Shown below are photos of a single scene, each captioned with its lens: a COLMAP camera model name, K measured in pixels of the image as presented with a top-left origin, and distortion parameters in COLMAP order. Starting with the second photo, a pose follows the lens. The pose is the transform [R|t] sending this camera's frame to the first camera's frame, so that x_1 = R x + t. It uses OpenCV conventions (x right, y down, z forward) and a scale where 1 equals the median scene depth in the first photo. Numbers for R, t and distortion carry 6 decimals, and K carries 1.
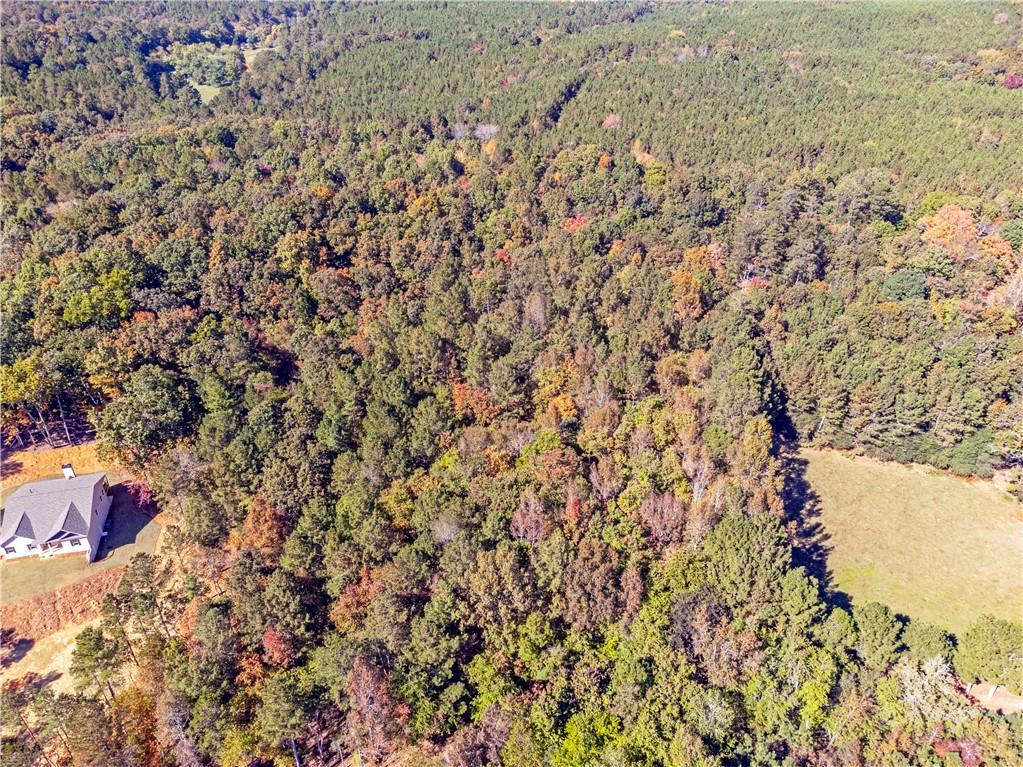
lens RADIAL K [[762.2, 0, 511.5], [0, 762.2, 383.5], [0, 0, 1]] dist [0.011040, 0.007073]
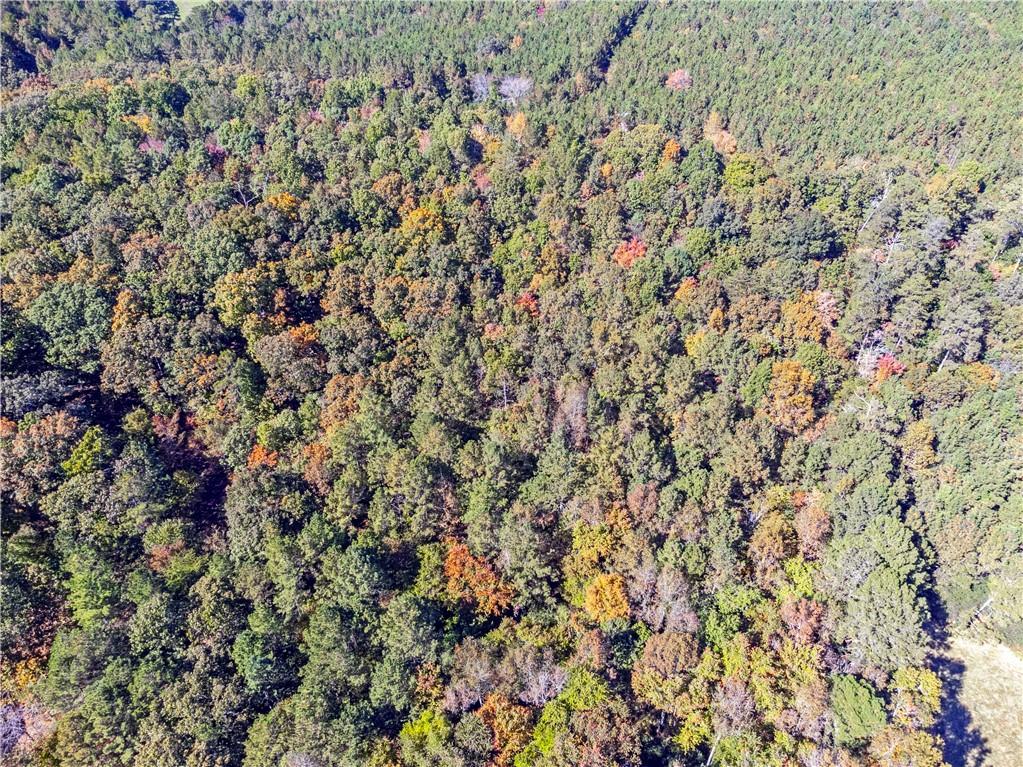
lens RADIAL K [[772.1, 0, 514.3], [0, 772.1, 384.4], [0, 0, 1]] dist [0.001330, 0.033763]
pose [[0.999021, 0.032754, -0.029725, -0.000902], [-0.029003, 0.992485, 0.118876, -0.188389], [0.033395, -0.117898, 0.992464, 0.280818]]
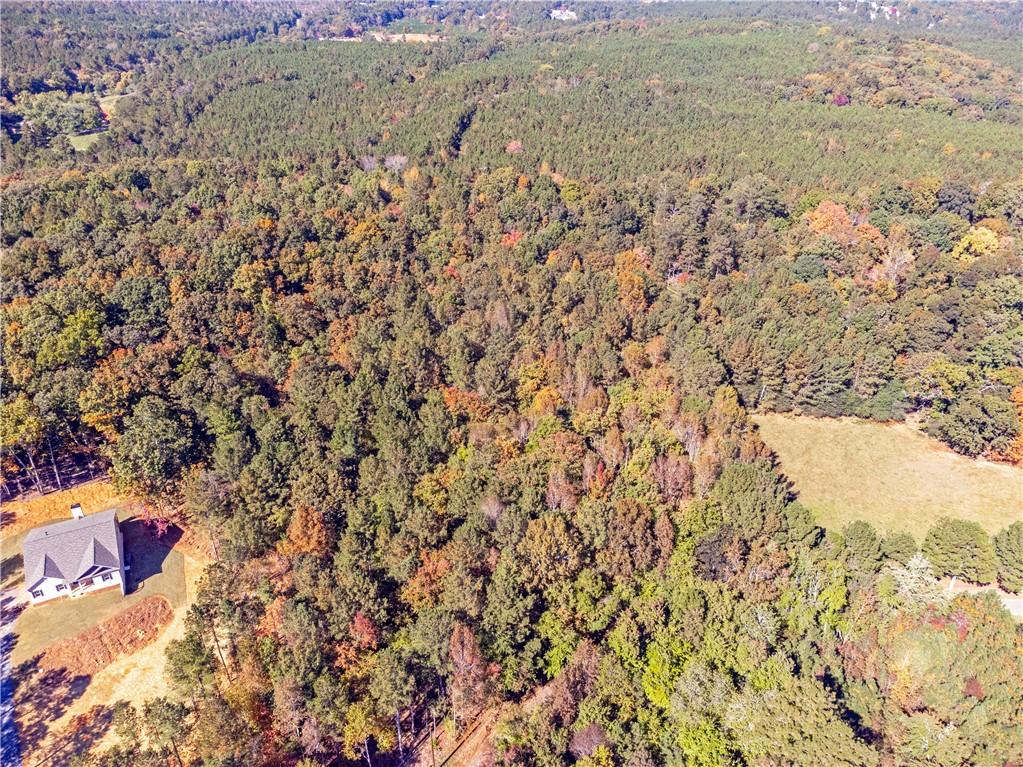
lens RADIAL K [[762.2, 0, 511.5], [0, 762.2, 383.5], [0, 0, 1]] dist [0.011040, 0.007073]
pose [[0.979148, -0.100870, 0.176335, -0.141325], [0.108807, 0.993414, -0.035911, 0.035395], [-0.171551, 0.054348, 0.983675, -0.049044]]
